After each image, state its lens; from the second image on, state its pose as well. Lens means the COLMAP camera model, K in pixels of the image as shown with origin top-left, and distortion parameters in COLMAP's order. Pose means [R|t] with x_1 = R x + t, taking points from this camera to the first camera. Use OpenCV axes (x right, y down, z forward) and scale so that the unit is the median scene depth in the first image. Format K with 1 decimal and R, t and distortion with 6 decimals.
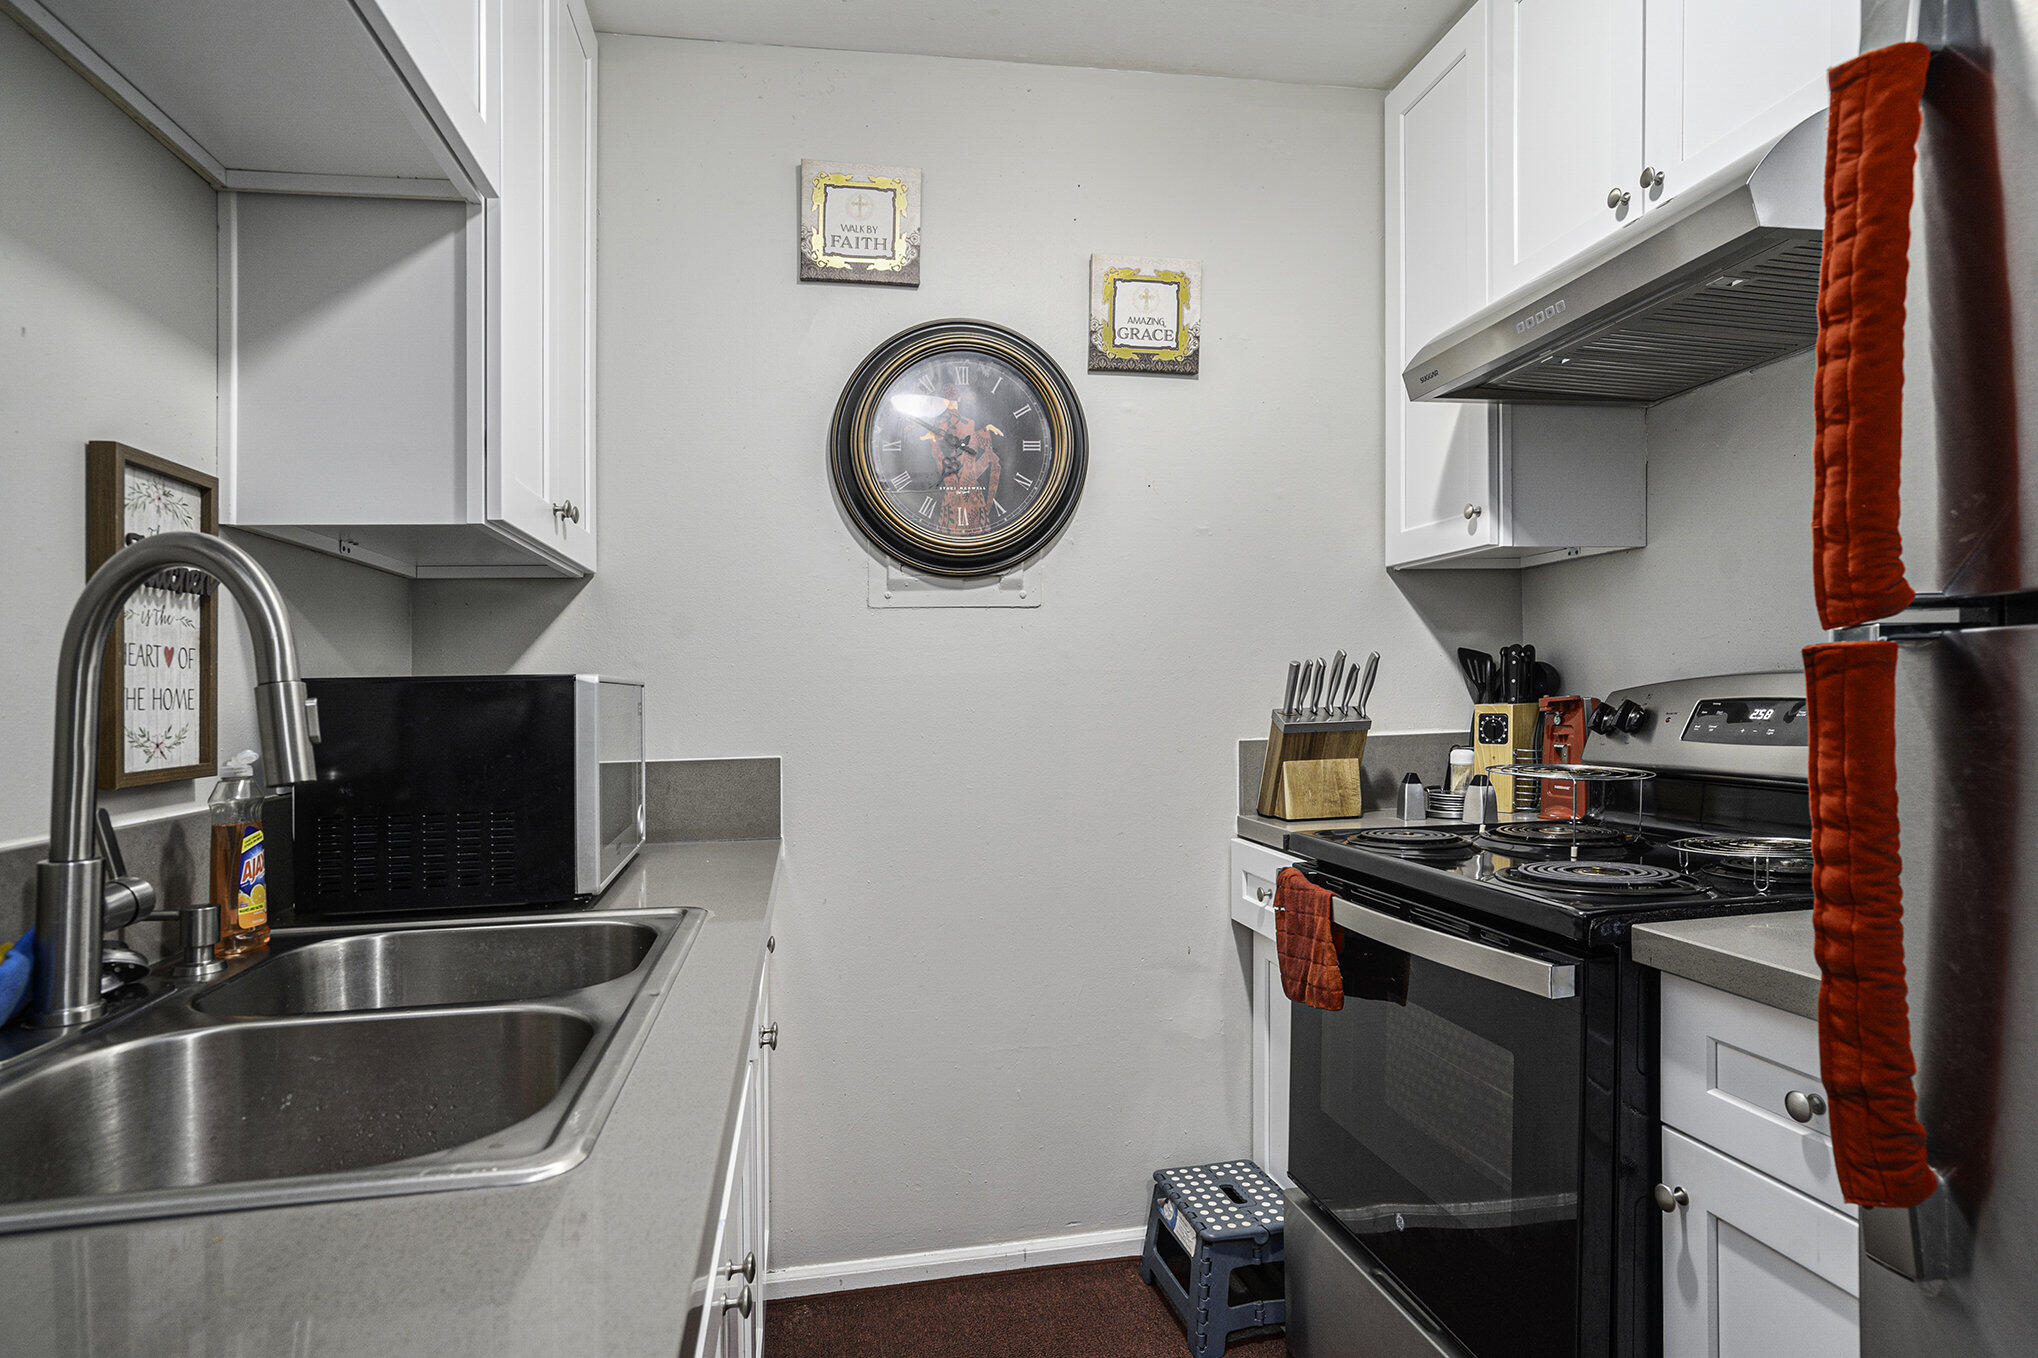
lens RADIAL K [[1158.2, 0, 1013.2], [0, 1158.2, 693.1], [0, 0, 1]] dist [-0.014825, 0.011819]
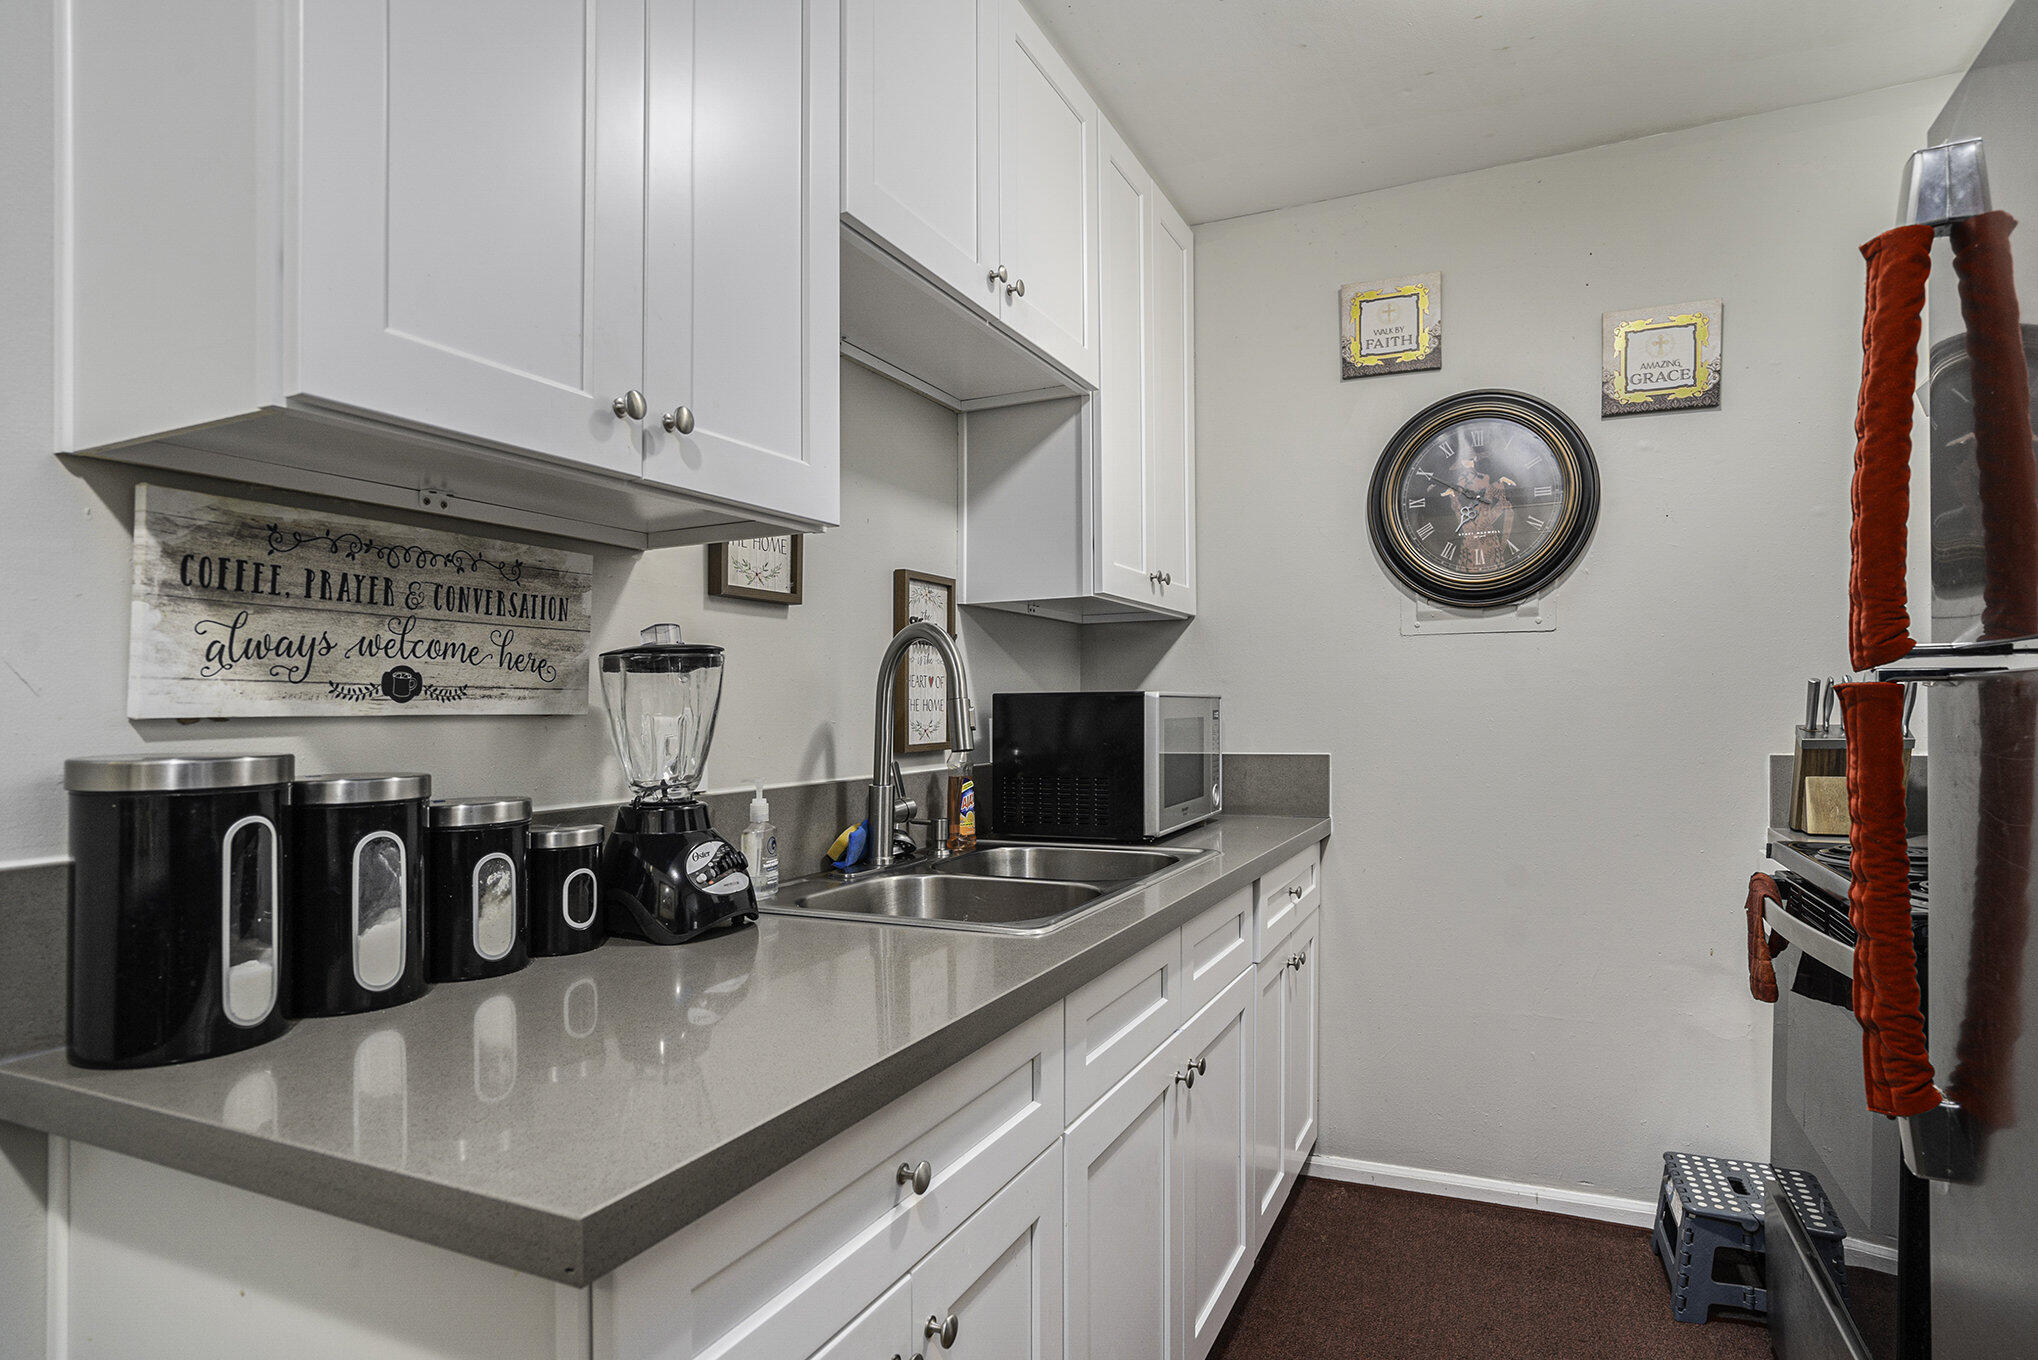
lens RADIAL K [[1121.1, 0, 994.8], [0, 1121.1, 714.9], [0, 0, 1]] dist [0.019954, 0.002623]
pose [[0.806245, 0.017689, -0.591317, 0.263121], [-0.008624, 0.999798, 0.018149, -0.008202], [0.591519, -0.009533, 0.806235, -0.242909]]
